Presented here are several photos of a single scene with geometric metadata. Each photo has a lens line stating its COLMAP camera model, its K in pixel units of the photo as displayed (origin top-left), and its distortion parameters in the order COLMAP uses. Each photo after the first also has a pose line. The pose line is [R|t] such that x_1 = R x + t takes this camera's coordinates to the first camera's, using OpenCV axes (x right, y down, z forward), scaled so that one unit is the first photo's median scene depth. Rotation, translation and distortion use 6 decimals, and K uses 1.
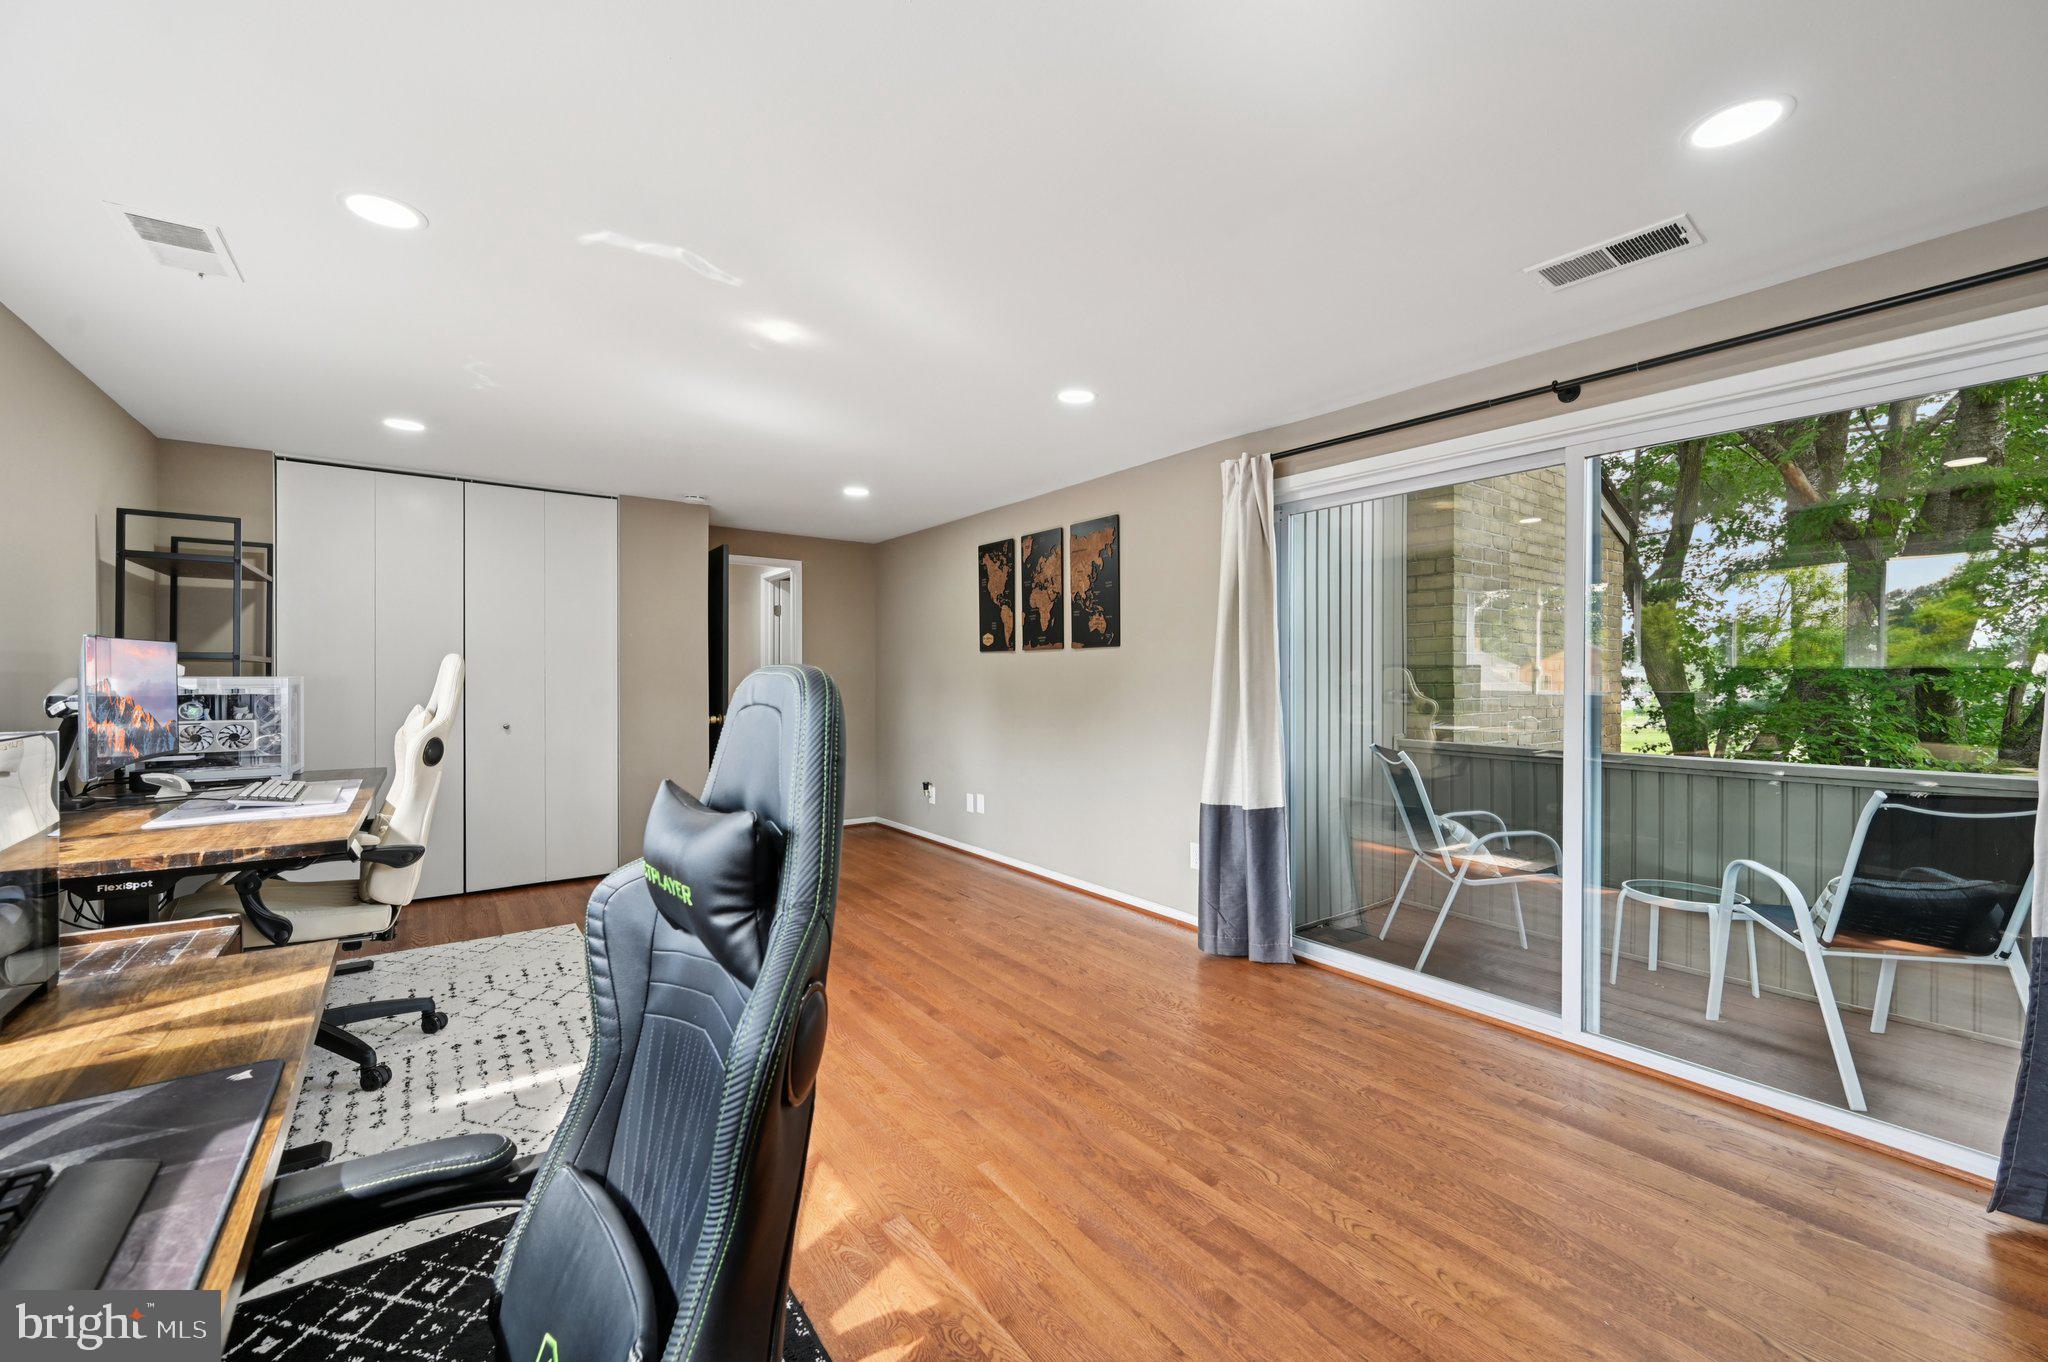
lens RADIAL K [[808.2, 0, 1034.7], [0, 808.2, 682.1], [0, 0, 1]] dist [-0.001173, -0.000133]
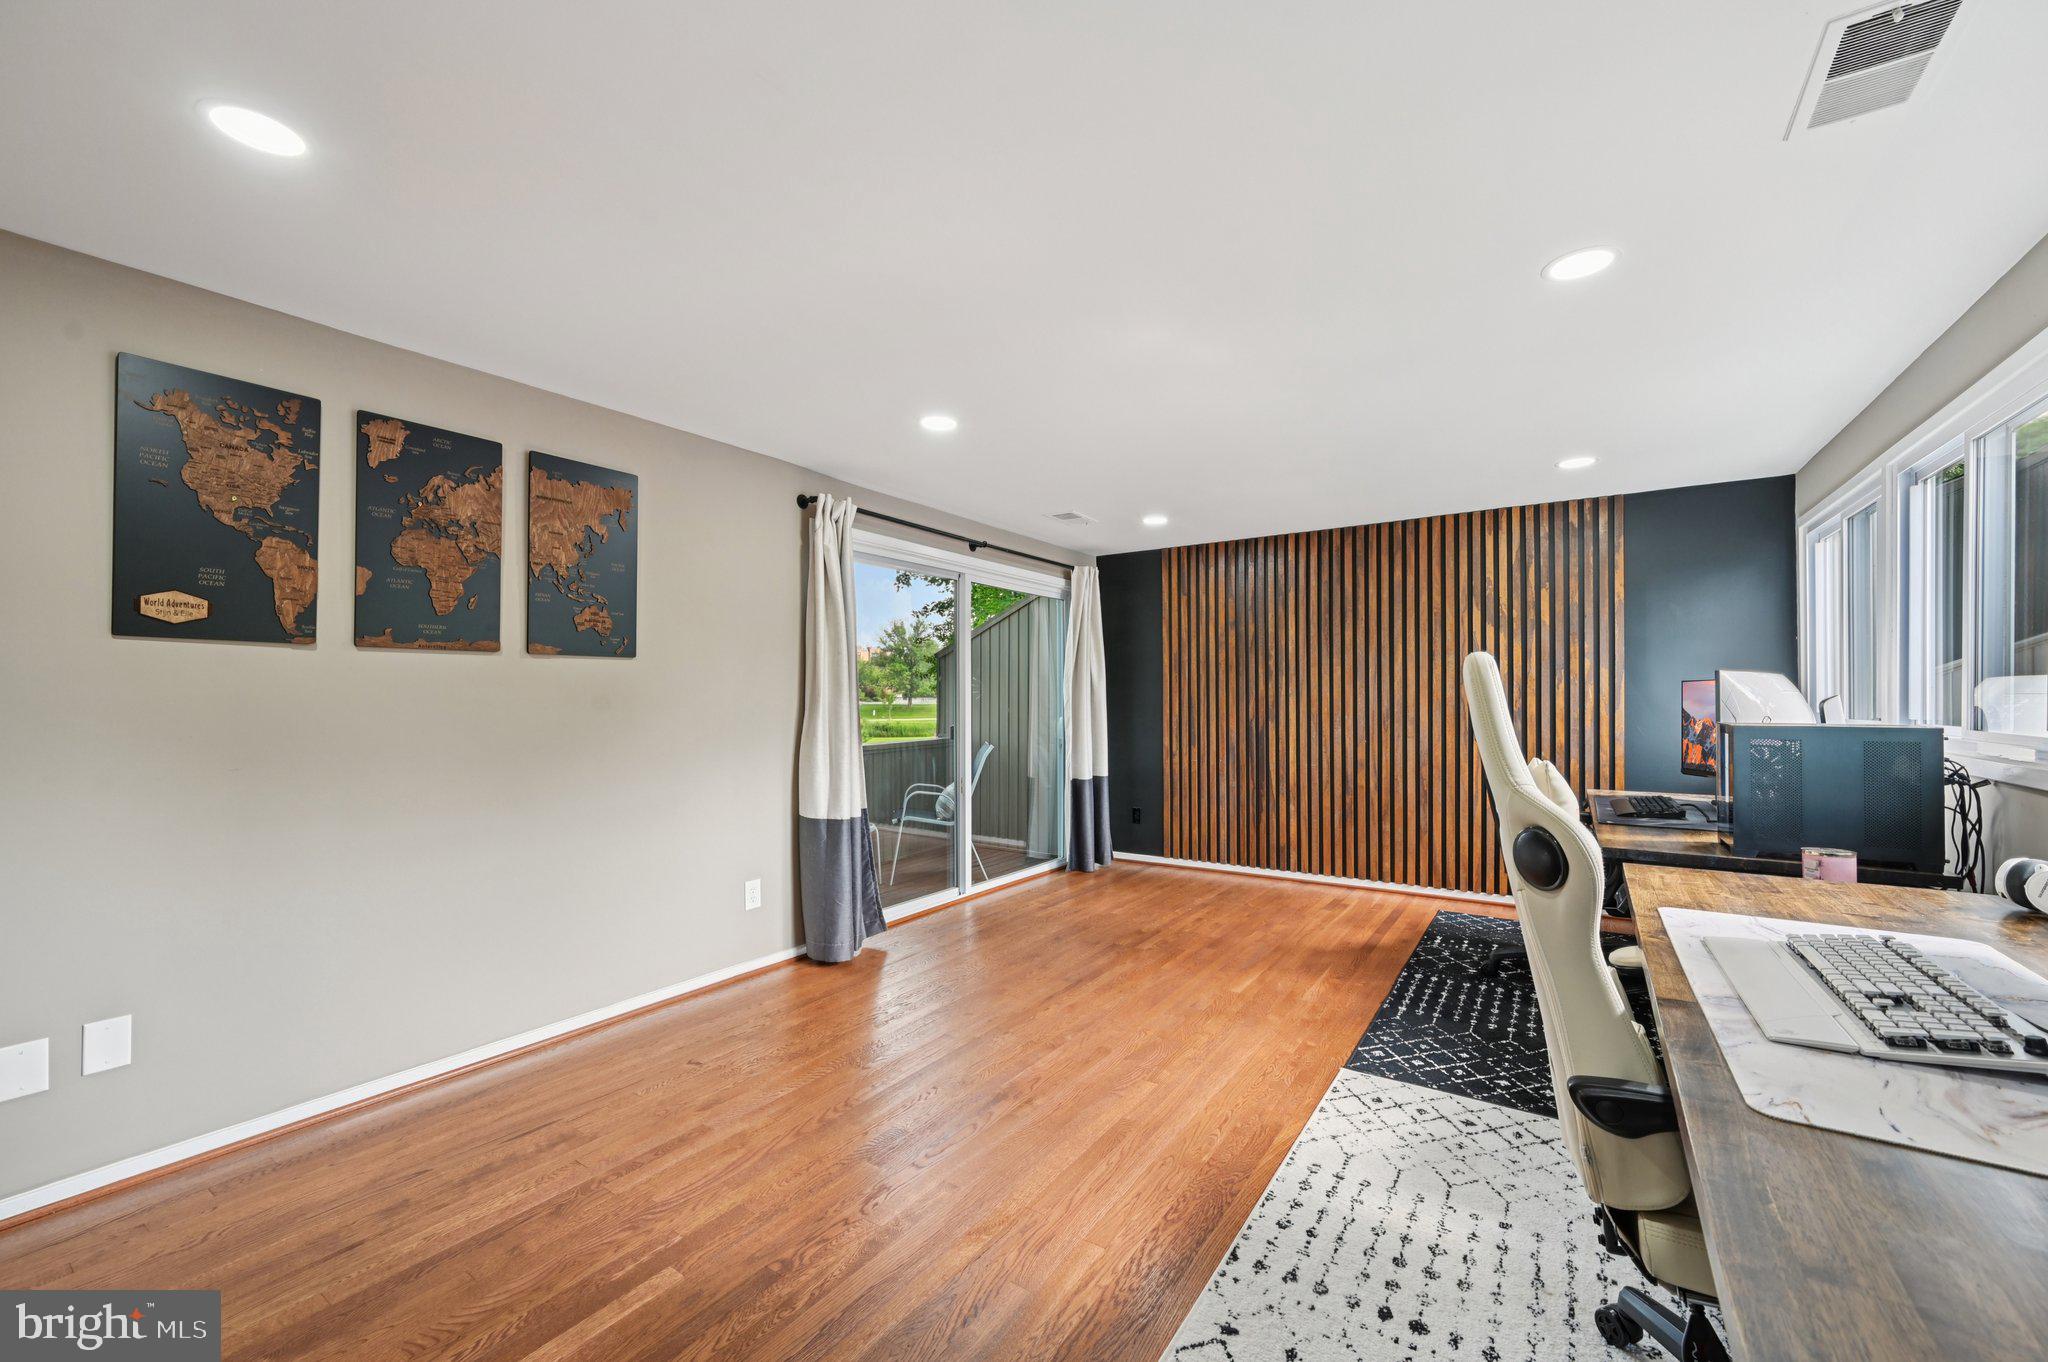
lens RADIAL K [[808.2, 0, 1034.7], [0, 808.2, 682.1], [0, 0, 1]] dist [-0.001173, -0.000133]
pose [[-0.335862, 0.018113, 0.941737, -0.806014], [0.010945, 0.999823, -0.015327, -0.007440], [-0.941848, 0.005159, -0.336001, 1.043685]]
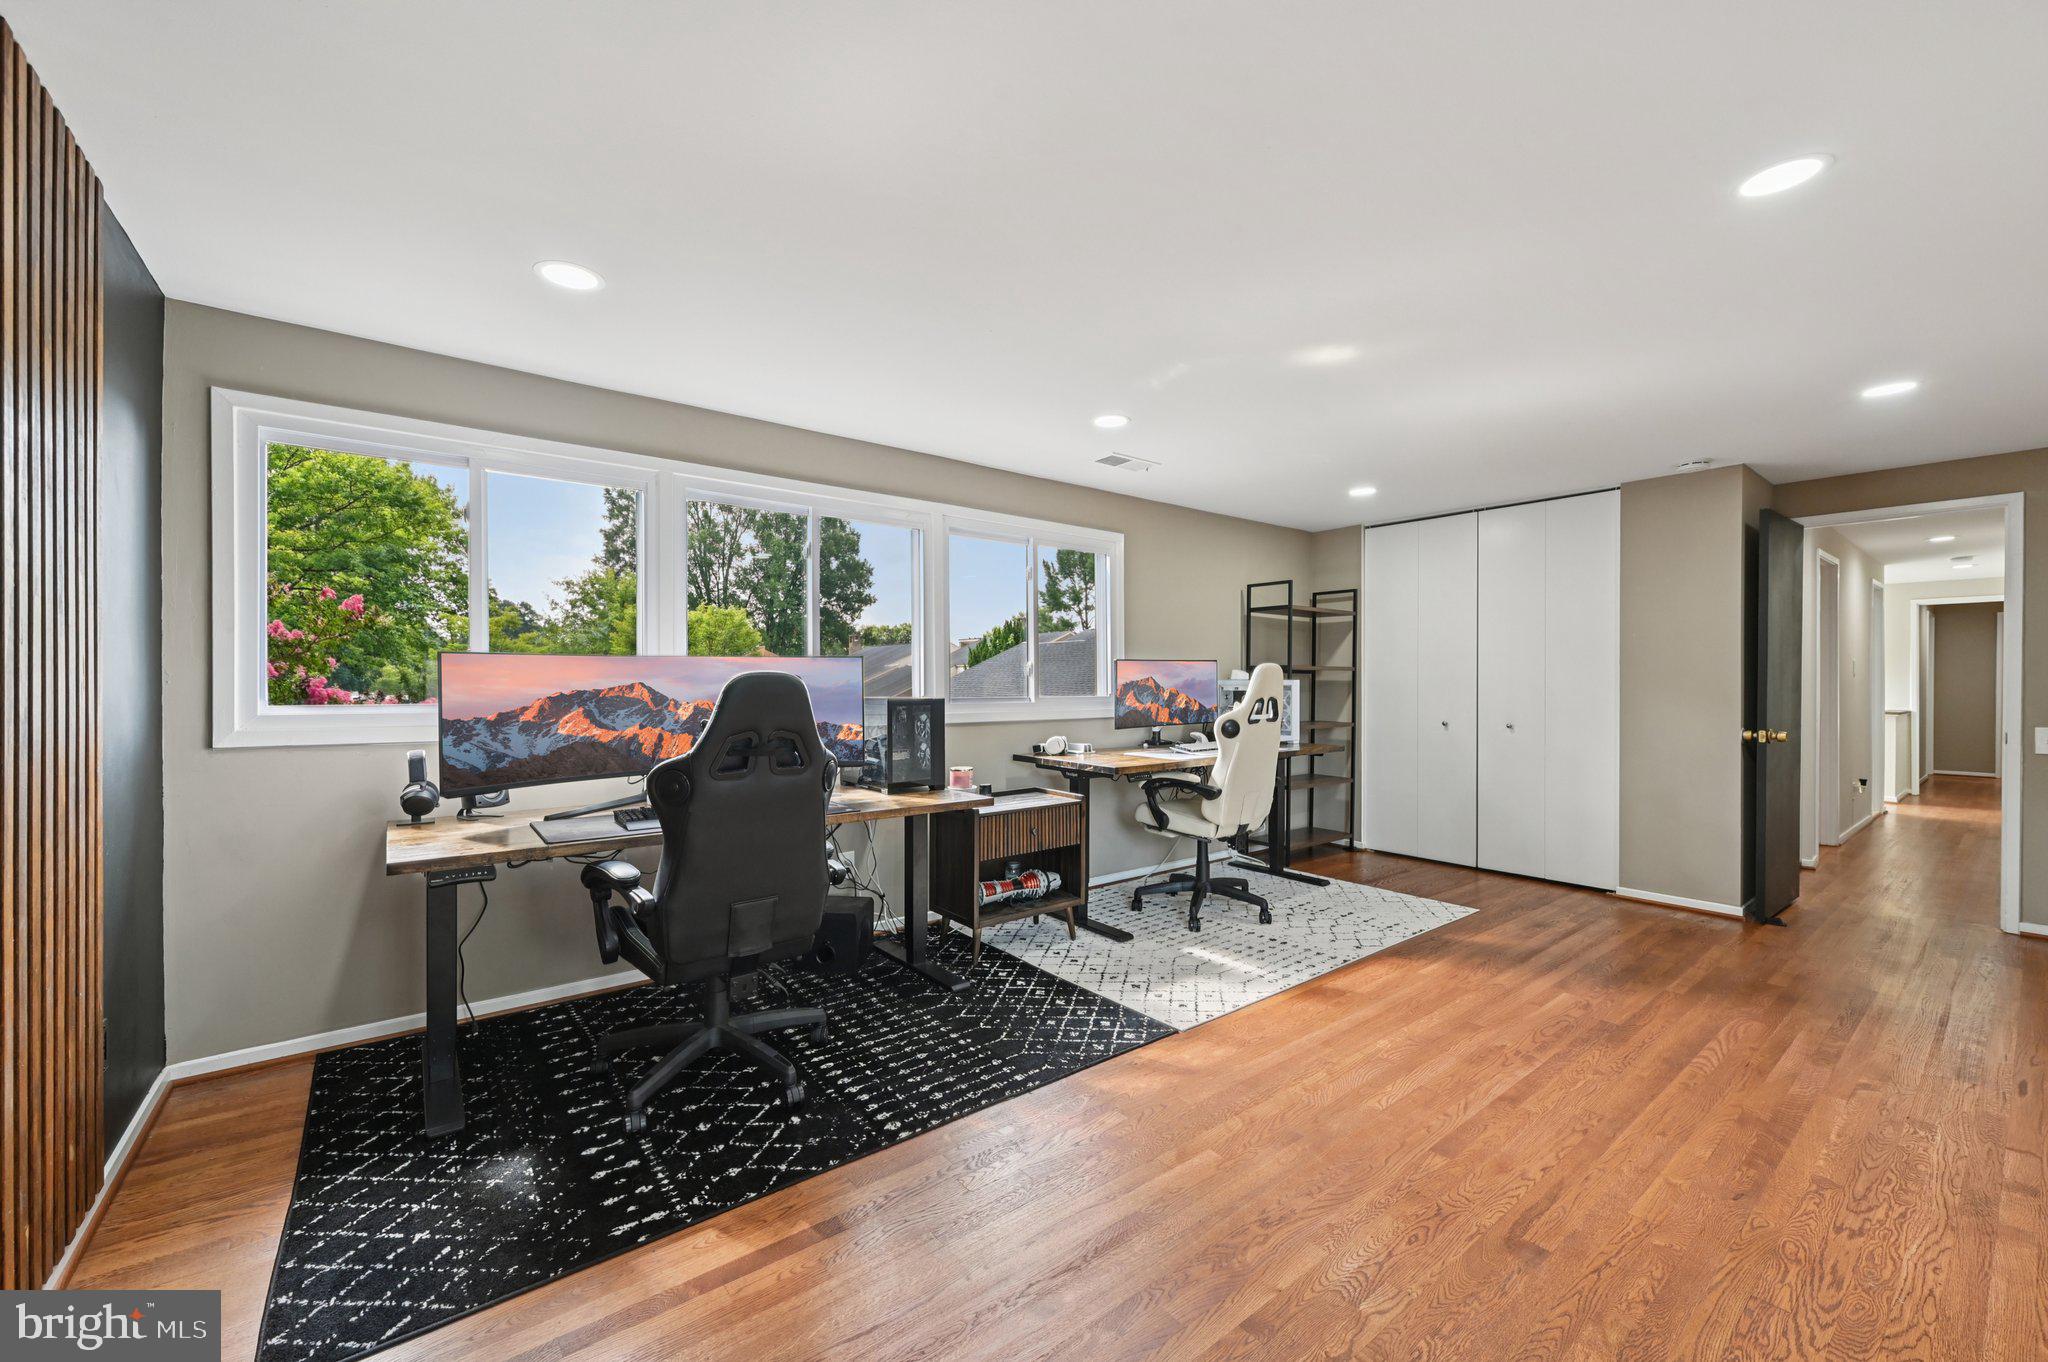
lens RADIAL K [[808.2, 0, 1034.7], [0, 808.2, 682.1], [0, 0, 1]] dist [-0.001173, -0.000133]
pose [[0.028723, -0.000278, -0.999587, 0.509150], [-0.009889, 0.999951, -0.000563, 0.003527], [0.999538, 0.009901, 0.028719, 0.397643]]
